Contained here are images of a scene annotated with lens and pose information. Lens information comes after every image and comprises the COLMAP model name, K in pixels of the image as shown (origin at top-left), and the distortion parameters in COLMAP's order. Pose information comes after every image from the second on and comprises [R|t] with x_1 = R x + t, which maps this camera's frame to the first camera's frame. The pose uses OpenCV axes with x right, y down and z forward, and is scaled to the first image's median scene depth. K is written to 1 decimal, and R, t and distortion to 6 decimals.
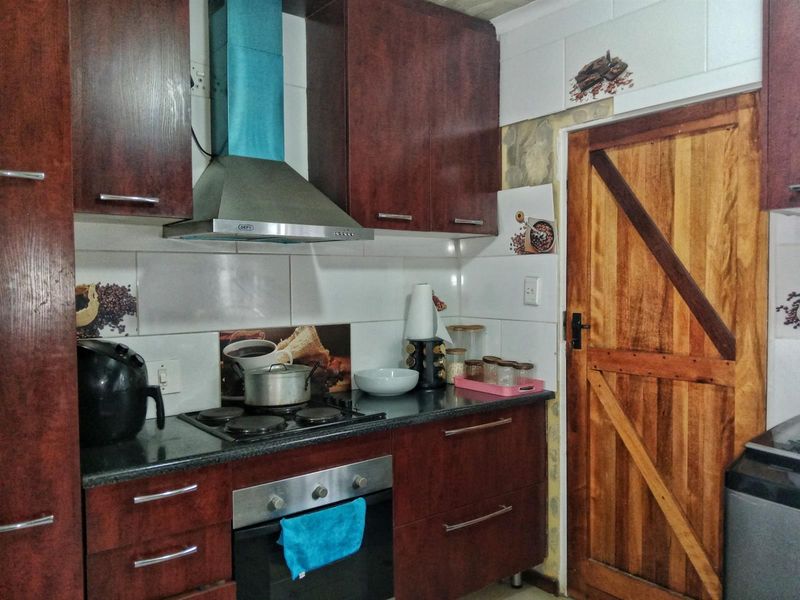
lens RADIAL K [[625.9, 0, 402.5], [0, 625.9, 297.6], [0, 0, 1]] dist [0.077159, -0.154158]
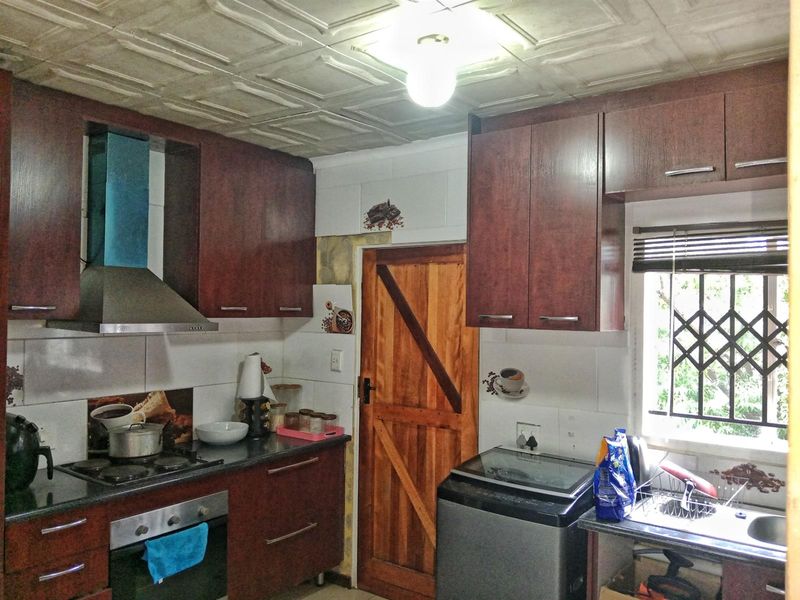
lens RADIAL K [[625.9, 0, 402.5], [0, 625.9, 297.6], [0, 0, 1]] dist [0.077159, -0.154158]
pose [[0.962125, 0.025076, 0.271454, -0.030178], [-0.012575, 0.998783, -0.047695, -0.092499], [-0.272320, 0.042474, 0.961269, -0.380646]]
